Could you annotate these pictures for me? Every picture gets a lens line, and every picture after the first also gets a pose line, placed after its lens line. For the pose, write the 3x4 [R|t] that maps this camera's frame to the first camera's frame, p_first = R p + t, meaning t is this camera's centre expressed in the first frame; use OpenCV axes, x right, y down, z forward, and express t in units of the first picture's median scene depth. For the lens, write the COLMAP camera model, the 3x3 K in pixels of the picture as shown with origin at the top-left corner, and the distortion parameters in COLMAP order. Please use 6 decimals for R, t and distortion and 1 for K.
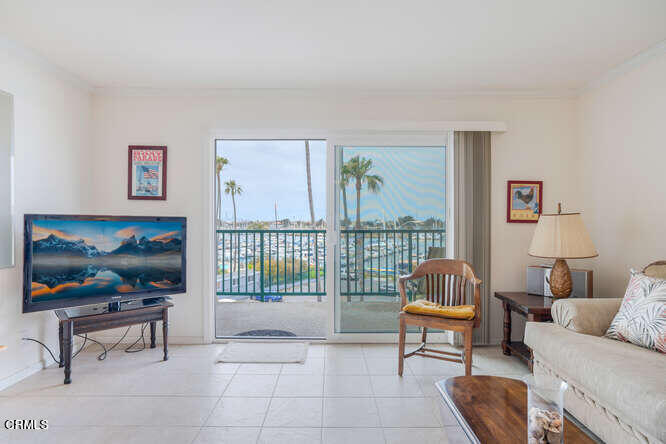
lens RADIAL K [[322.0, 0, 328.8], [0, 322.0, 220.6], [0, 0, 1]] dist [-0.001925, 0.000778]
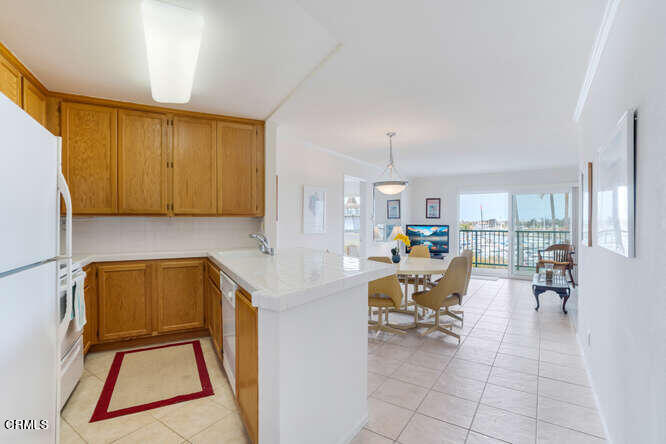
lens RADIAL K [[322.0, 0, 330.3], [0, 322.0, 223.6], [0, 0, 1]] dist [-0.001925, 0.000778]
pose [[0.824917, 0.006535, -0.565216, 0.262792], [-0.000379, 0.999939, 0.011008, -0.048569], [0.565254, -0.008866, 0.824870, -1.766884]]
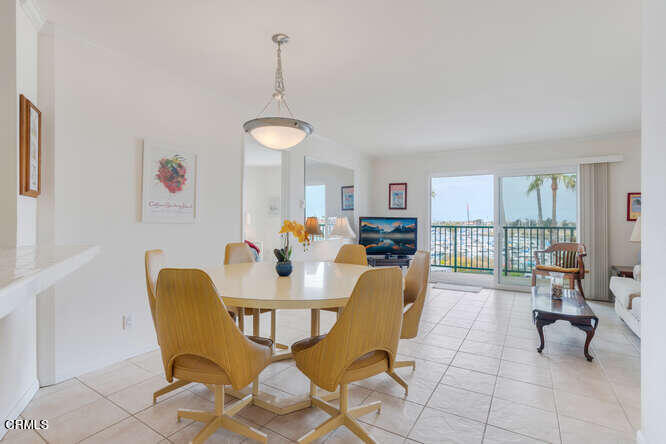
lens RADIAL K [[322.0, 0, 331.7], [0, 322.0, 217.5], [0, 0, 1]] dist [-0.001925, 0.000778]
pose [[0.844918, -0.000334, -0.534896, 0.196050], [-0.005135, 0.999949, -0.008737, 0.009770], [0.534872, 0.010129, 0.844873, -1.013379]]
